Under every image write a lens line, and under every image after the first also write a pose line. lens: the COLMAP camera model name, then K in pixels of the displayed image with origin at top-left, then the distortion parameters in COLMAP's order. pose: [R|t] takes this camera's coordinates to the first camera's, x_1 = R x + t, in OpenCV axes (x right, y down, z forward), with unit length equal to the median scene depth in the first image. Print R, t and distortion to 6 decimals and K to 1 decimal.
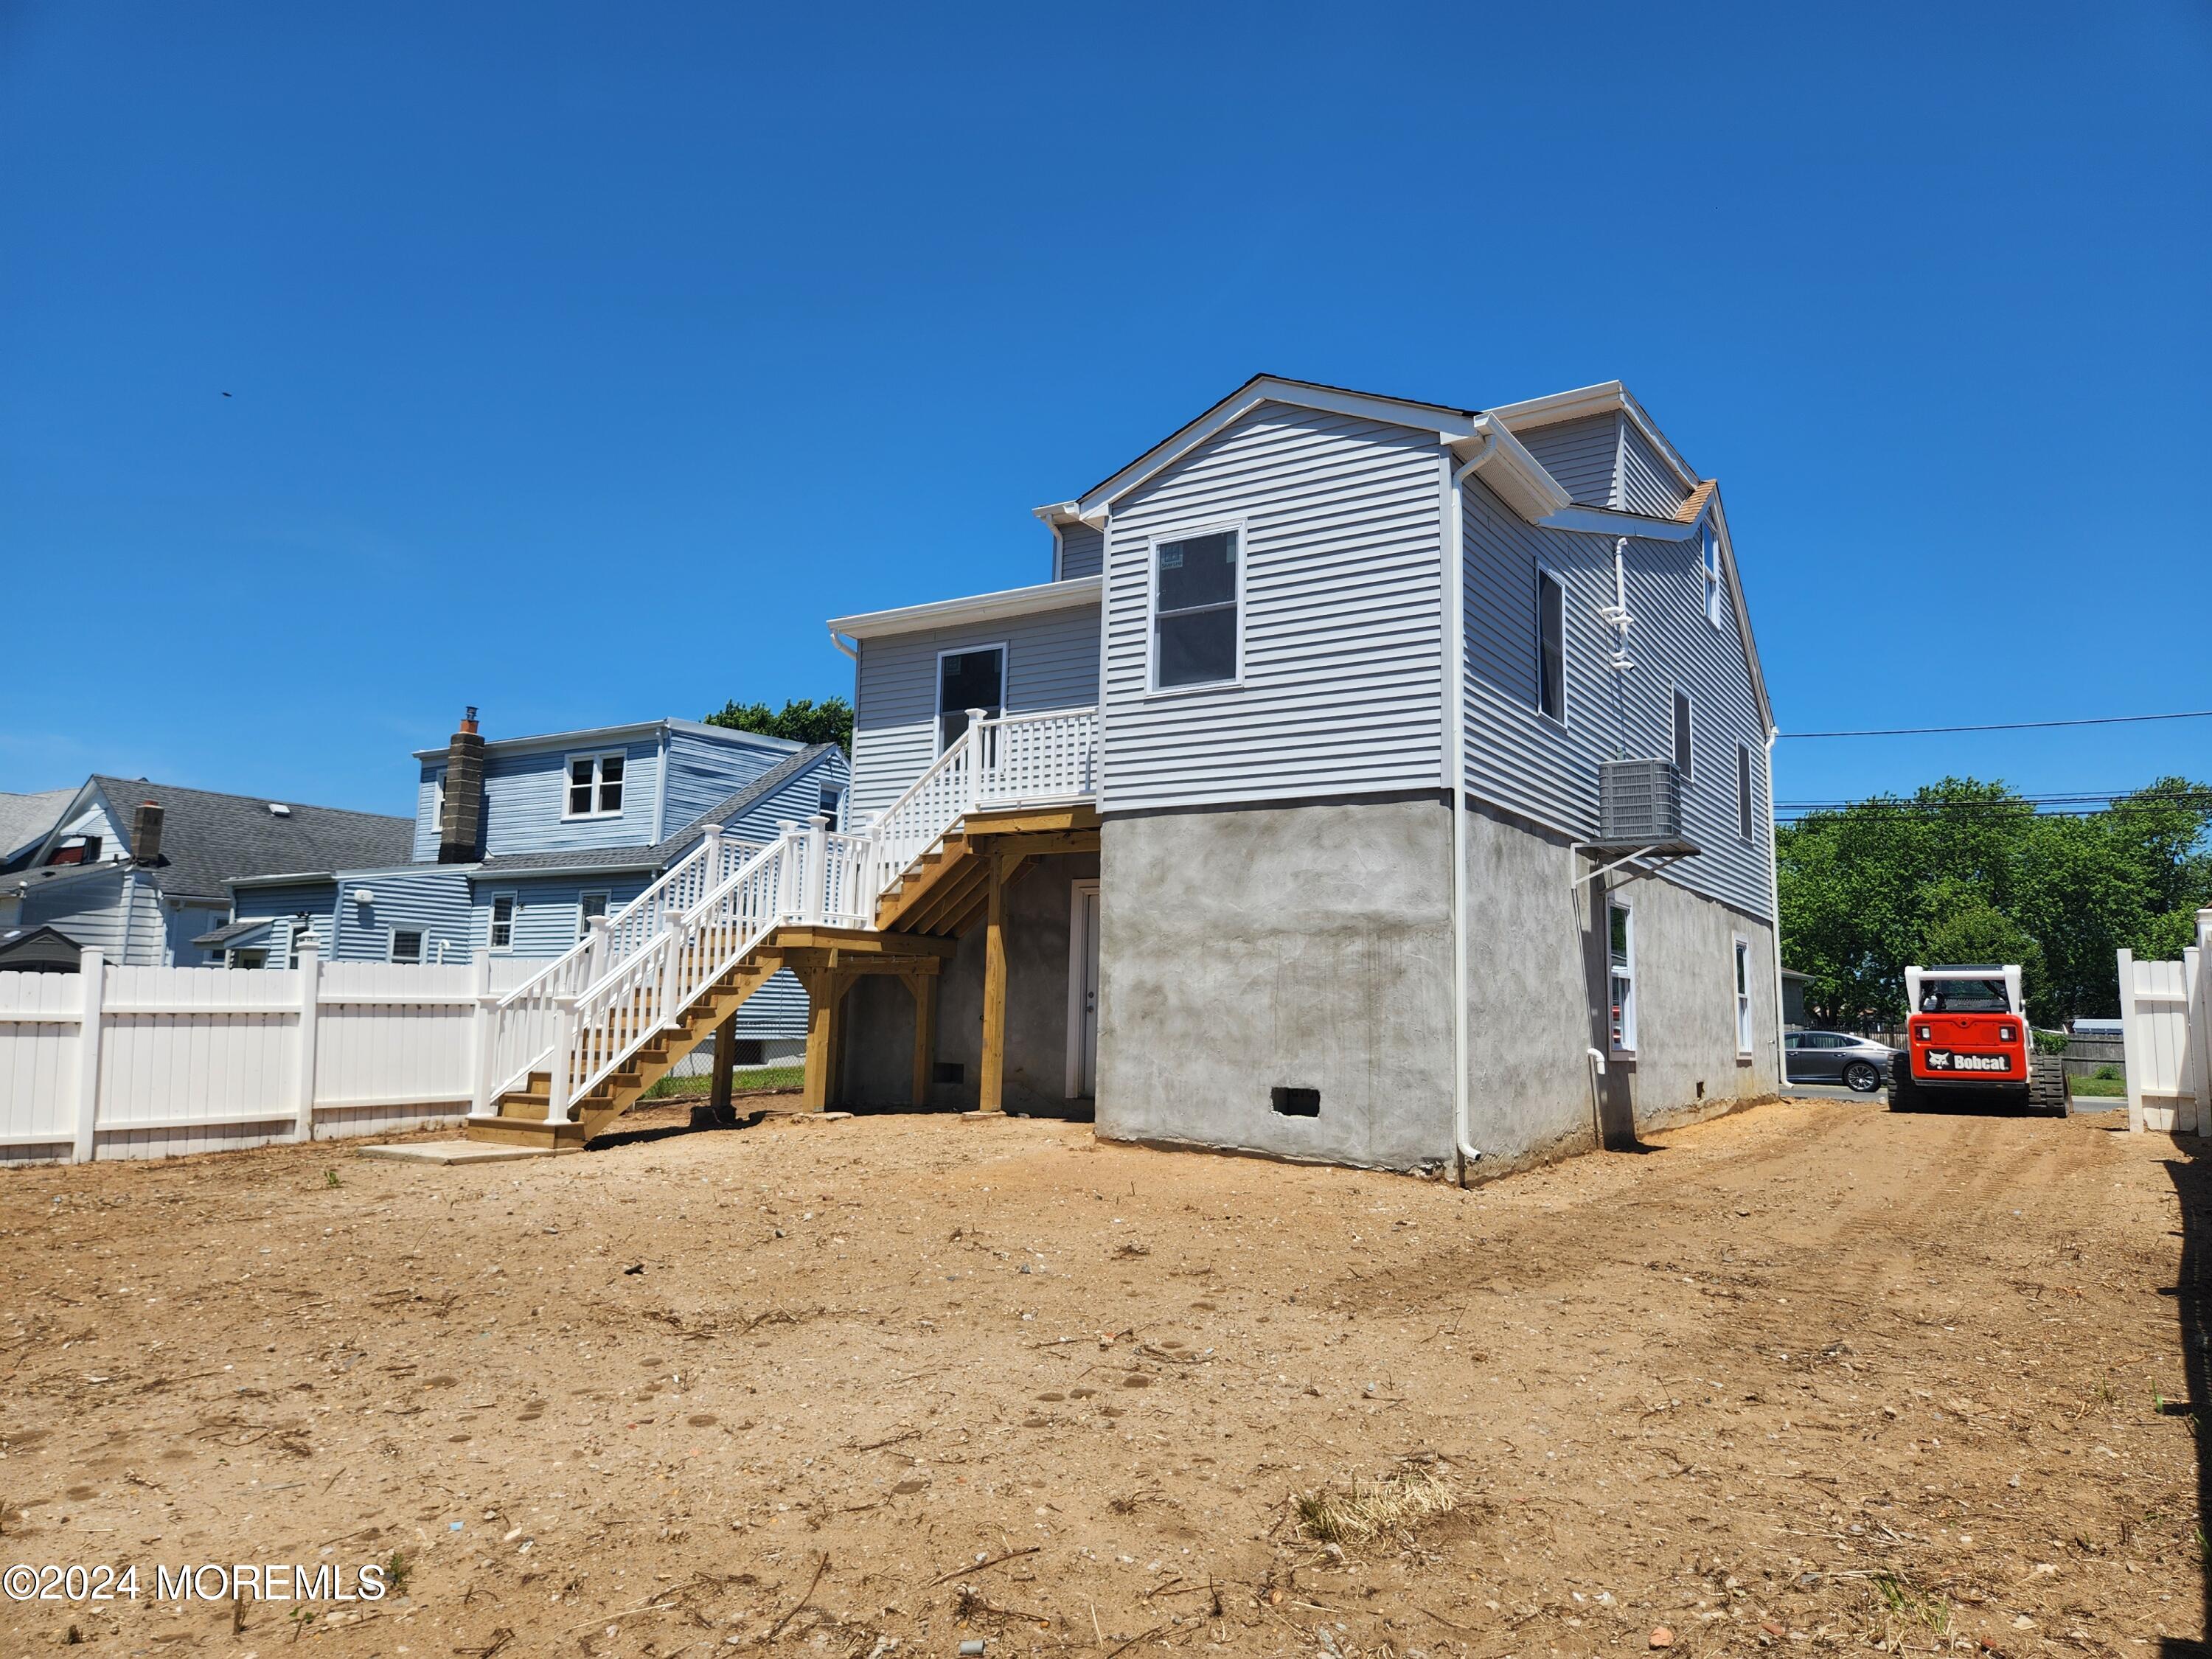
lens RADIAL K [[1468.9, 0, 1097.8], [0, 1468.9, 798.0], [0, 0, 1]] dist [0.076647, -0.066898]
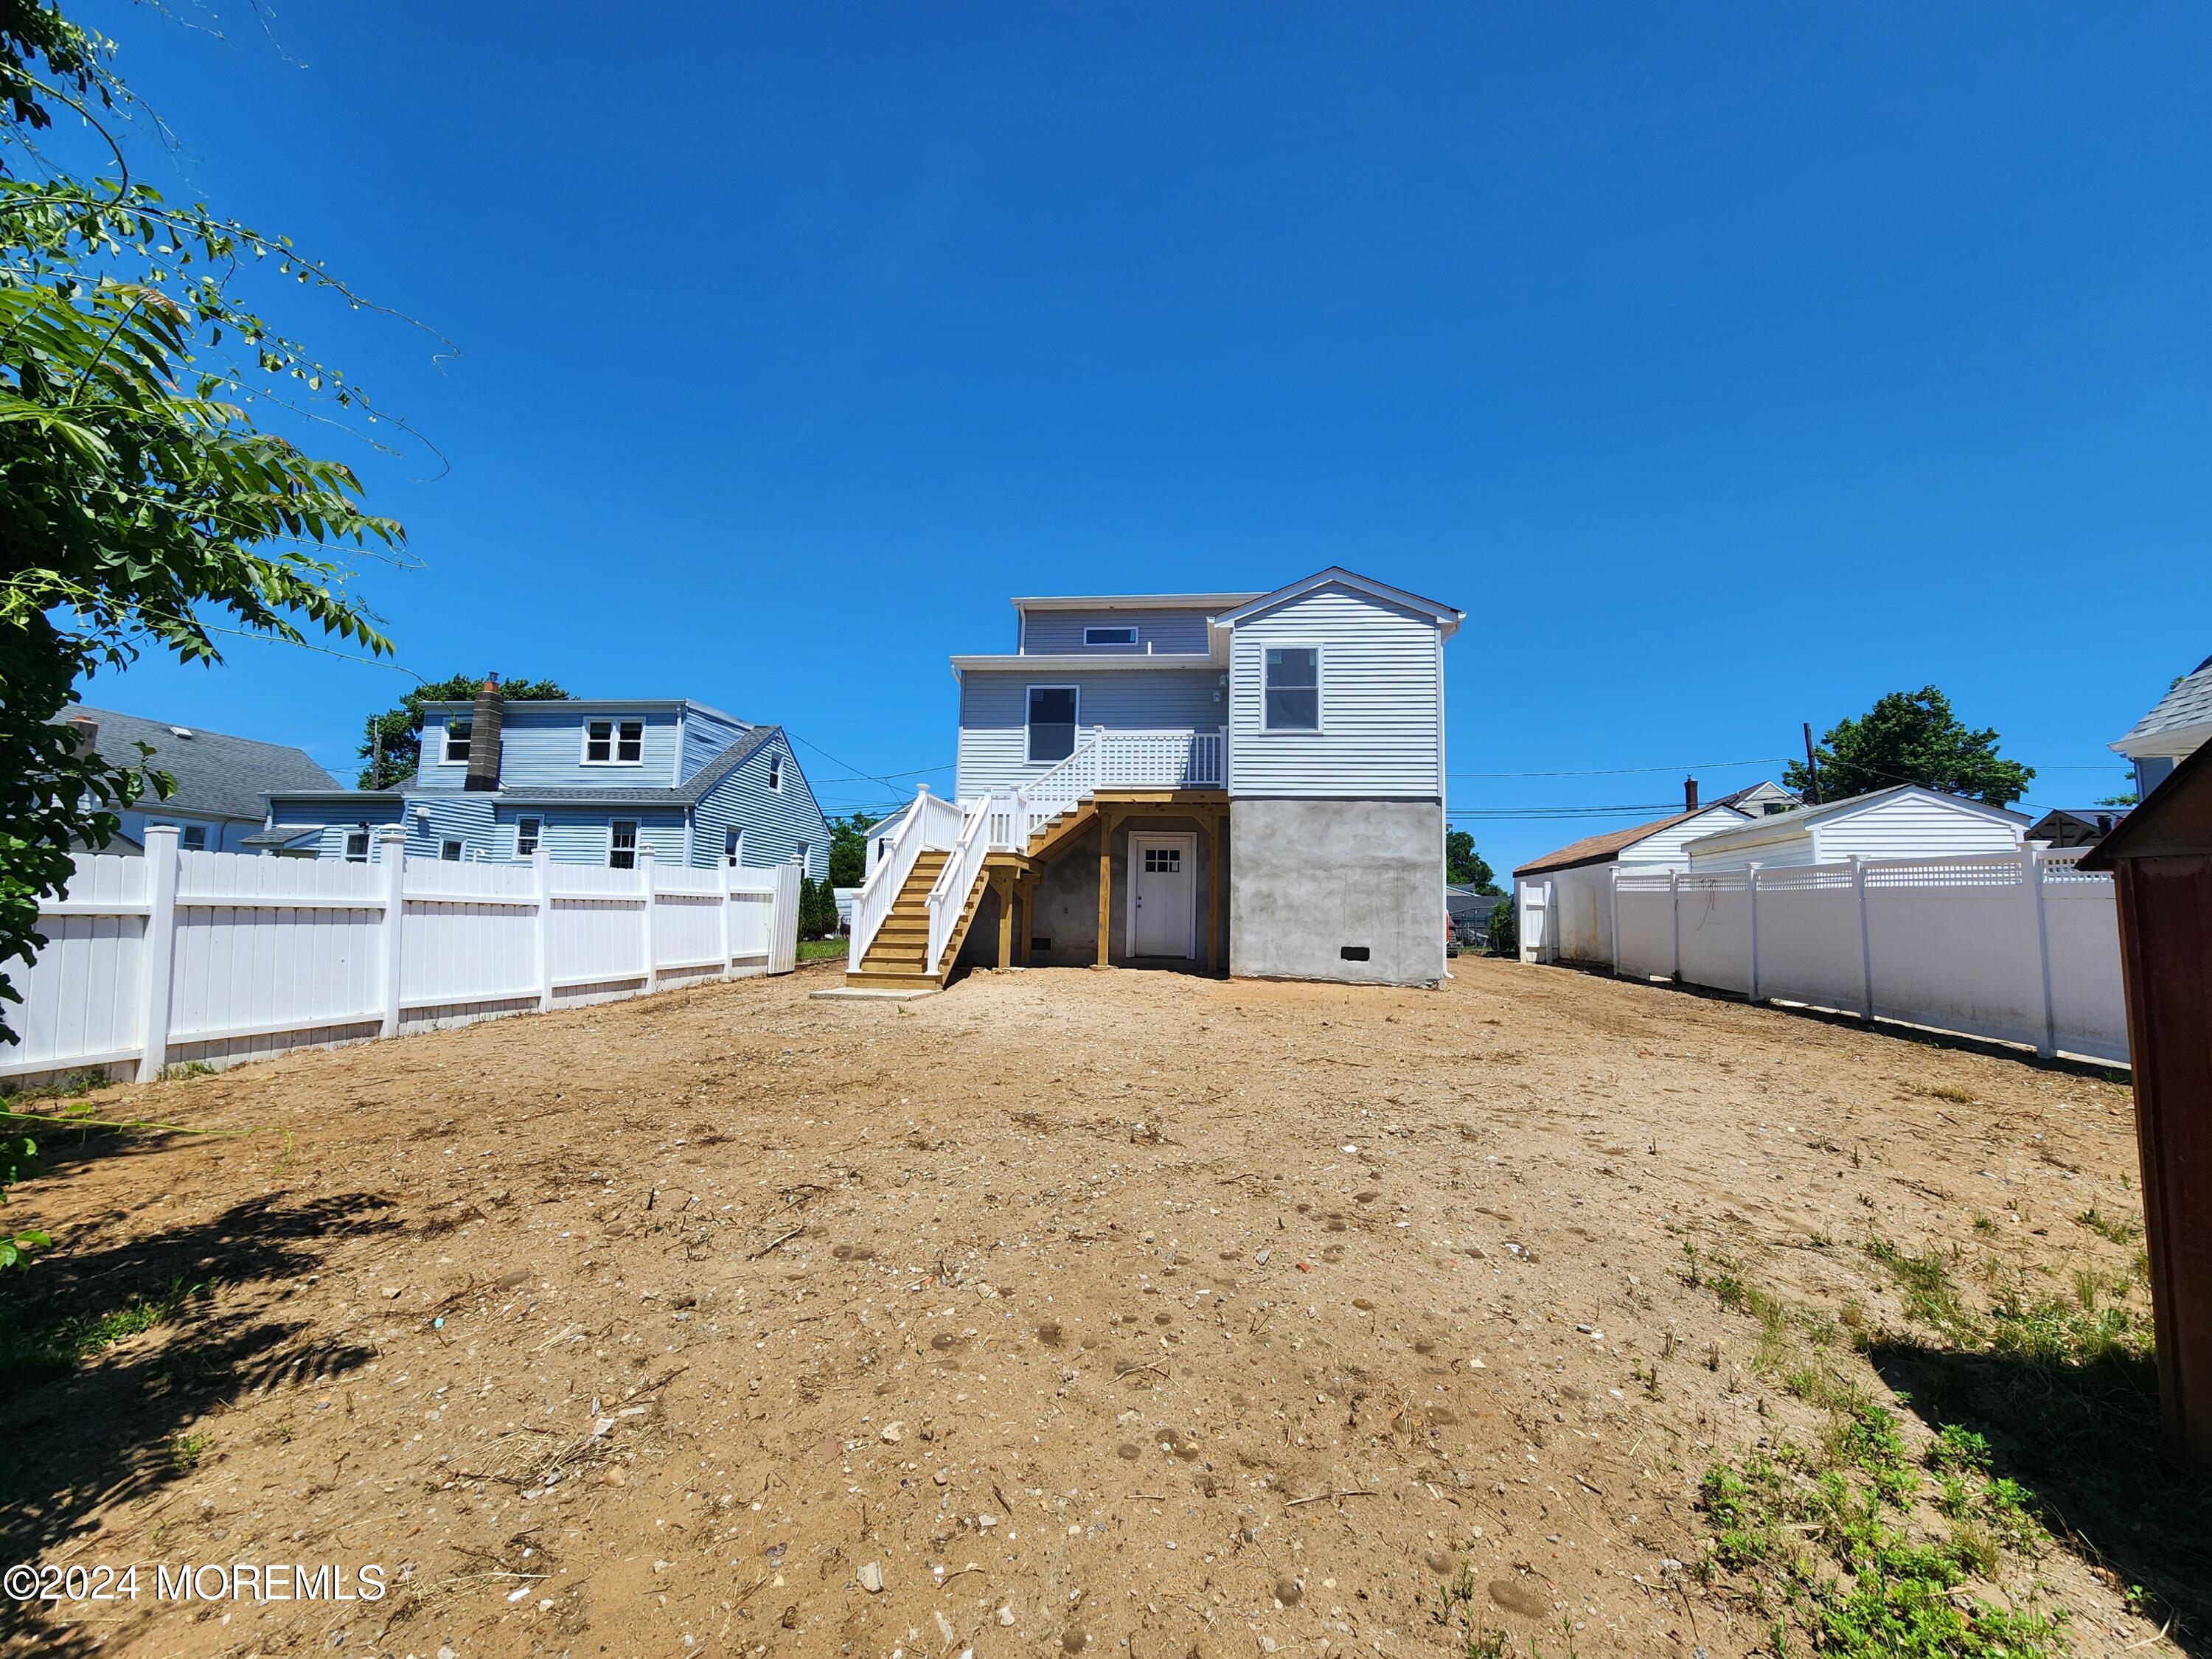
lens RADIAL K [[900.2, 0, 1112.3], [0, 900.2, 832.4], [0, 0, 1]] dist [-0.001125, -0.000108]
pose [[0.894027, 0.046035, 0.445641, -0.622989], [-0.070738, 0.996734, 0.038947, 0.021993], [-0.442393, -0.066344, 0.894364, 0.088888]]
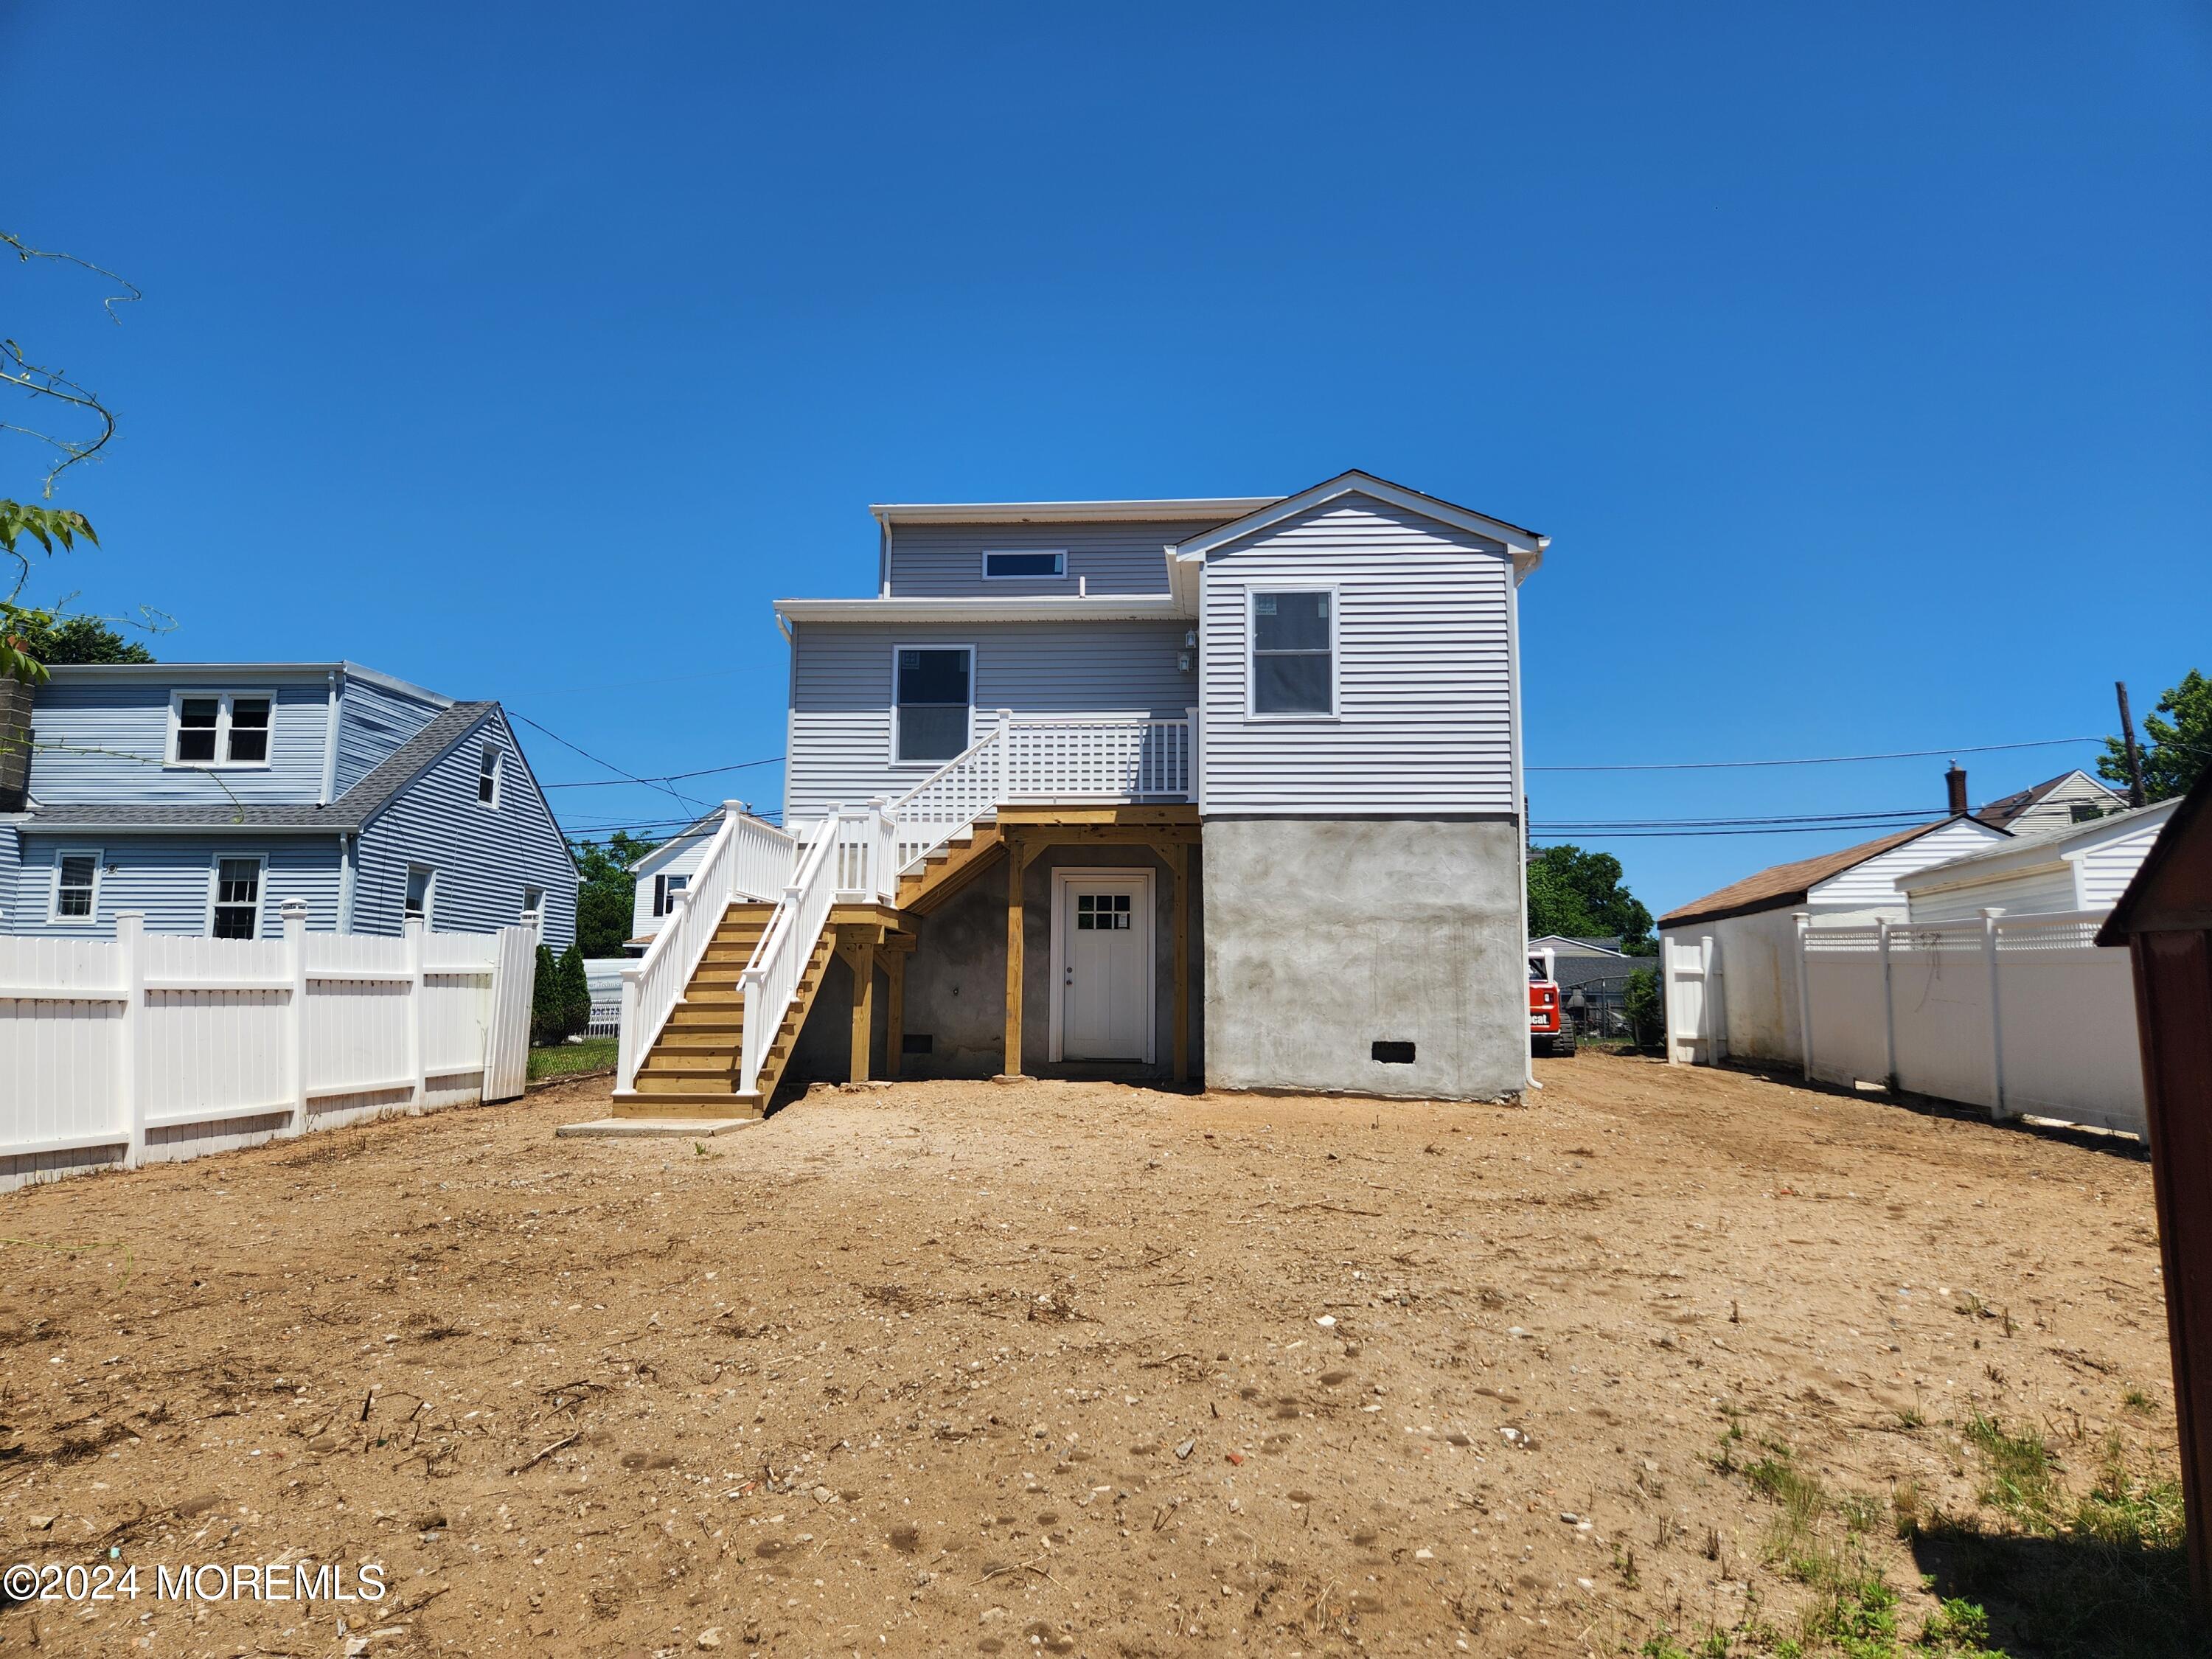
lens RADIAL K [[1468.9, 0, 1097.8], [0, 1468.9, 798.0], [0, 0, 1]] dist [0.076647, -0.066898]
pose [[0.876695, 0.055767, 0.477804, -0.649718], [-0.061413, 0.998105, -0.003811, 0.006584], [-0.477111, -0.026002, 0.878458, 0.006334]]
